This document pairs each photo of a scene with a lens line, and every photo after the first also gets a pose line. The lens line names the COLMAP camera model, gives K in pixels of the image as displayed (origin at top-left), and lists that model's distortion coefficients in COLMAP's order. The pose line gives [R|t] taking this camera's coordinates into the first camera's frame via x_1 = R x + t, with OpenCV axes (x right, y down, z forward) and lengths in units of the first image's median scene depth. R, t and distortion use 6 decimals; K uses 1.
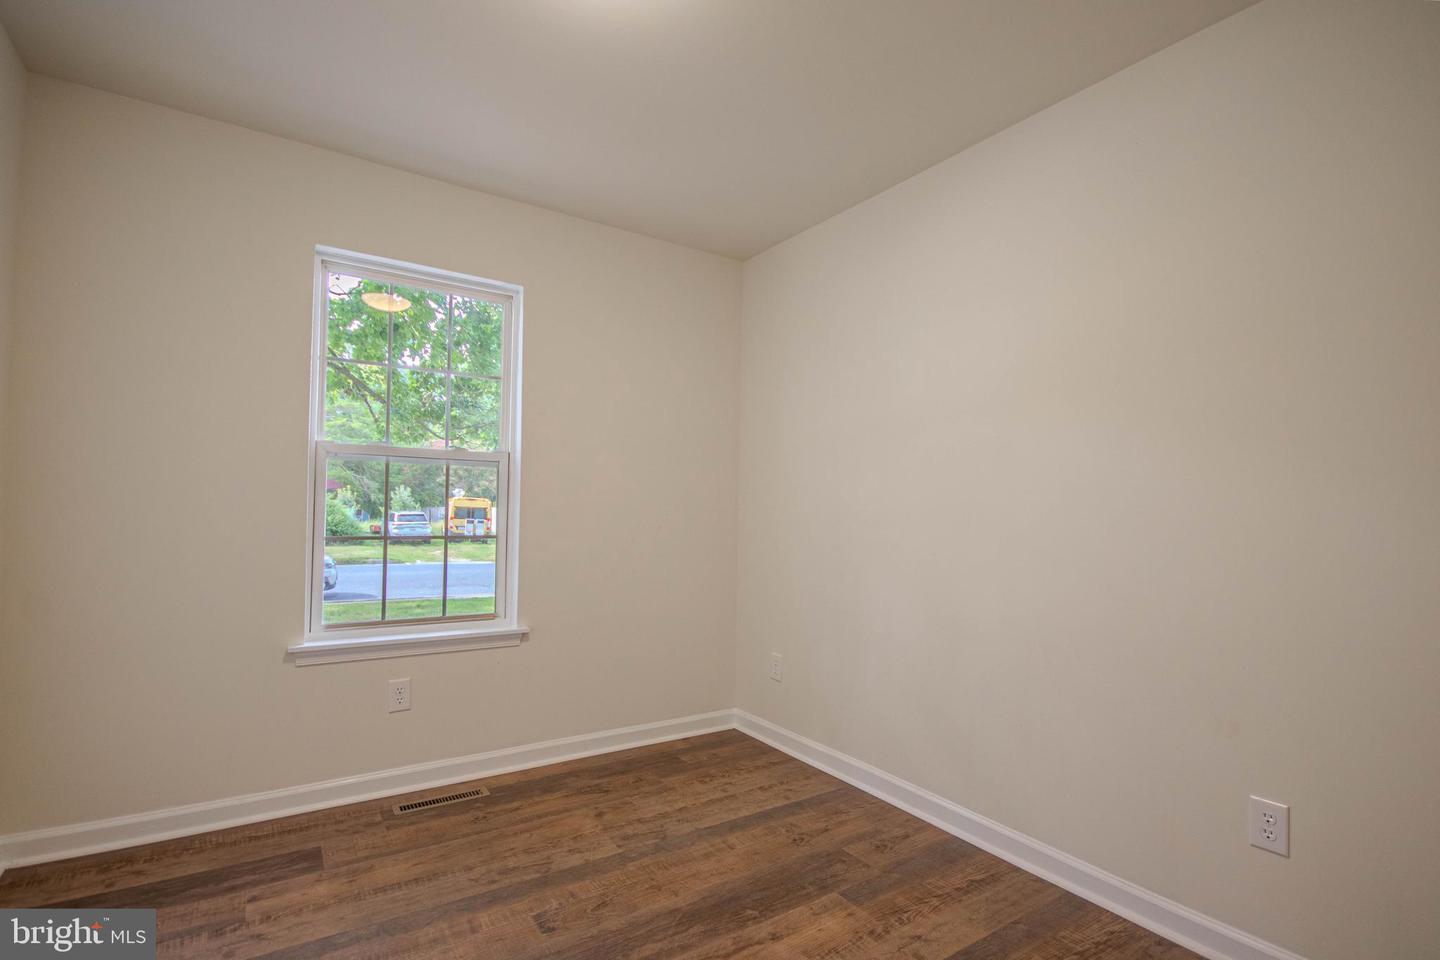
lens RADIAL K [[661.8, 0, 744.0], [0, 661.8, 488.8], [0, 0, 1]] dist [0.003383, -0.006212]
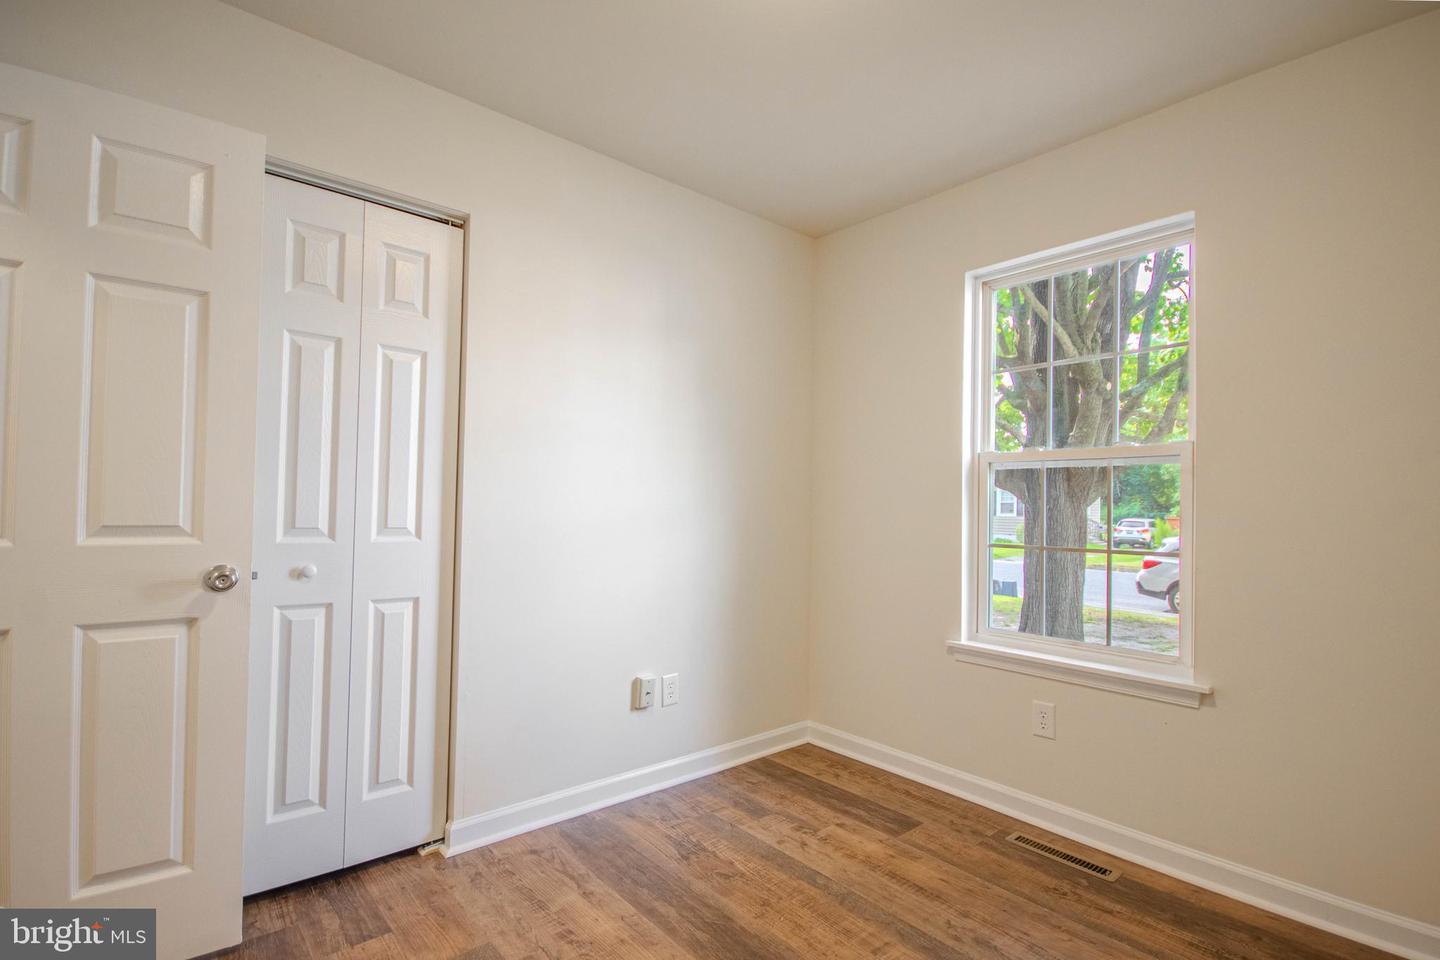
lens RADIAL K [[661.8, 0, 686.7], [0, 661.8, 490.3], [0, 0, 1]] dist [0.003383, -0.006212]
pose [[0.104641, -0.042407, -0.993605, 0.400709], [0.009315, 0.999088, -0.041661, 0.031610], [0.994466, -0.004896, 0.104941, 0.470353]]
